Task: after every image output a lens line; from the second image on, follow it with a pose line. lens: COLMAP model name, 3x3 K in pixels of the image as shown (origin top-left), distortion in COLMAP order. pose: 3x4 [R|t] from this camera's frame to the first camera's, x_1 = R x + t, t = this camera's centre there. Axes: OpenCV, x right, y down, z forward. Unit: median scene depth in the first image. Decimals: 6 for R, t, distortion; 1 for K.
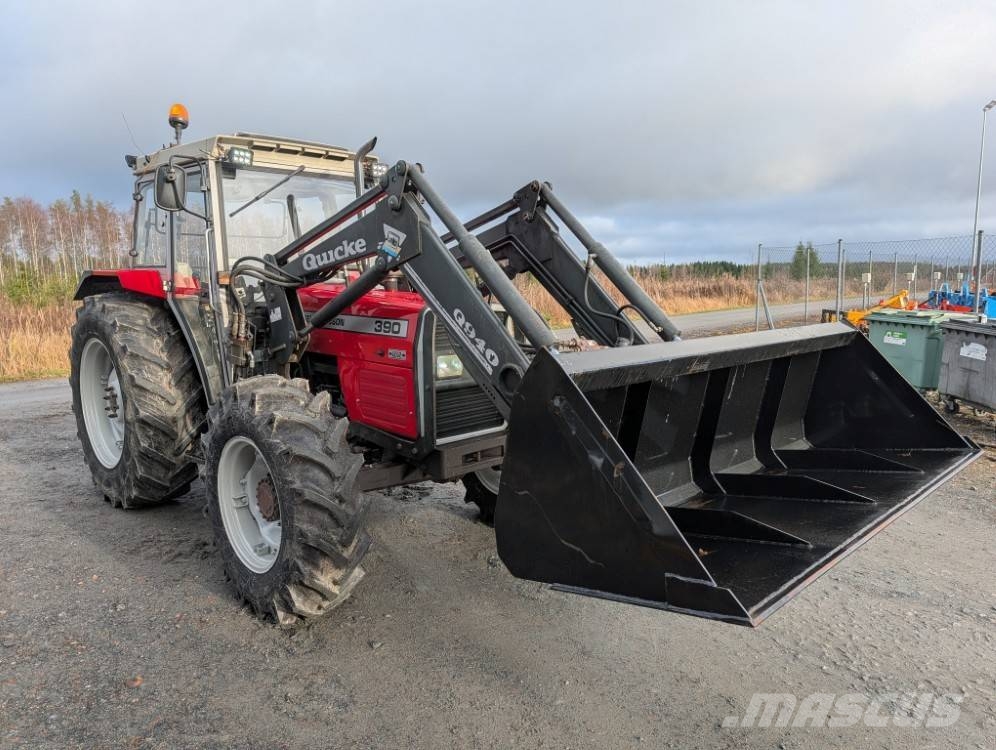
lens RADIAL K [[711.0, 0, 498.0], [0, 711.0, 375.0], [0, 0, 1]] dist [0.023804, -0.021576]
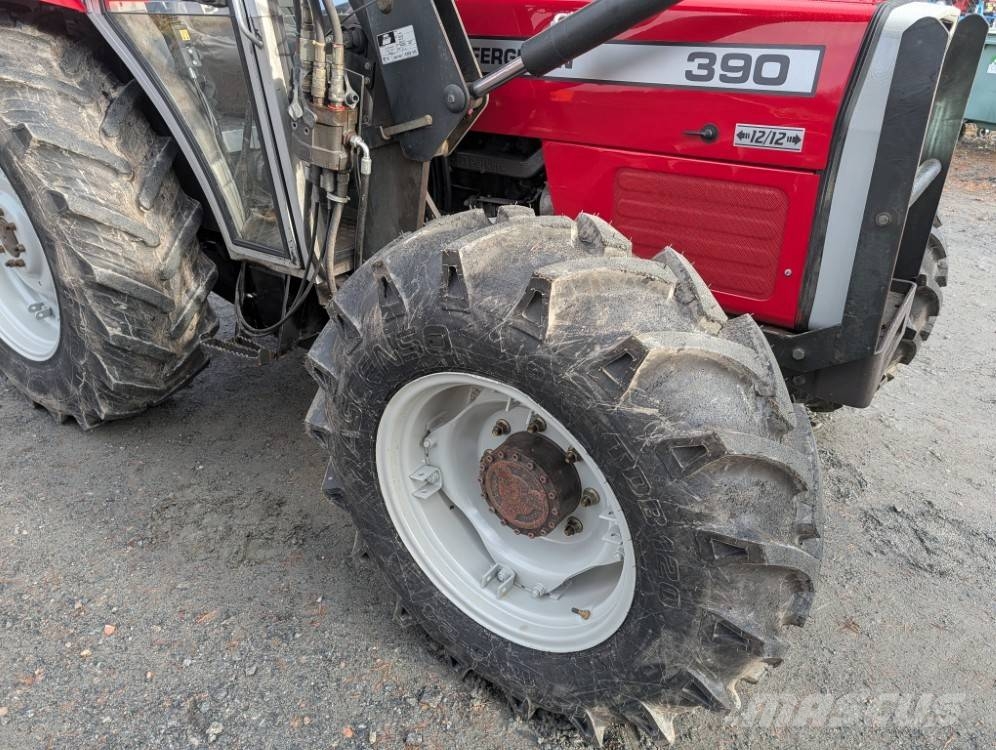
lens RADIAL K [[723.3, 0, 516.8], [0, 723.3, 373.8], [0, 0, 1]] dist [0.027097, -0.027458]
pose [[0.983996, -0.090141, 0.153708, -0.291408], [0.034358, 0.942401, 0.332716, -0.035651], [-0.174846, -0.322110, 0.930416, 0.451760]]
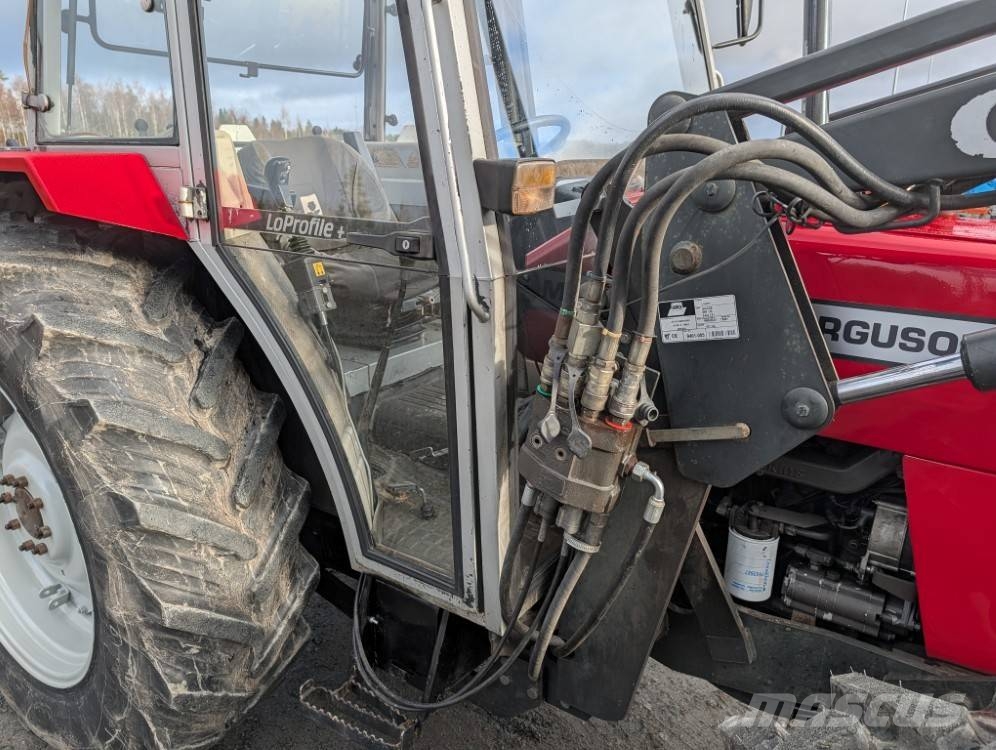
lens RADIAL K [[737.6, 0, 498.0], [0, 737.6, 375.0], [0, 0, 1]] dist [0.011846, -0.010288]
pose [[0.985215, -0.049631, 0.163973, -0.391035], [0.024028, 0.987688, 0.154581, -0.097654], [-0.169627, -0.148356, 0.974278, 0.647751]]
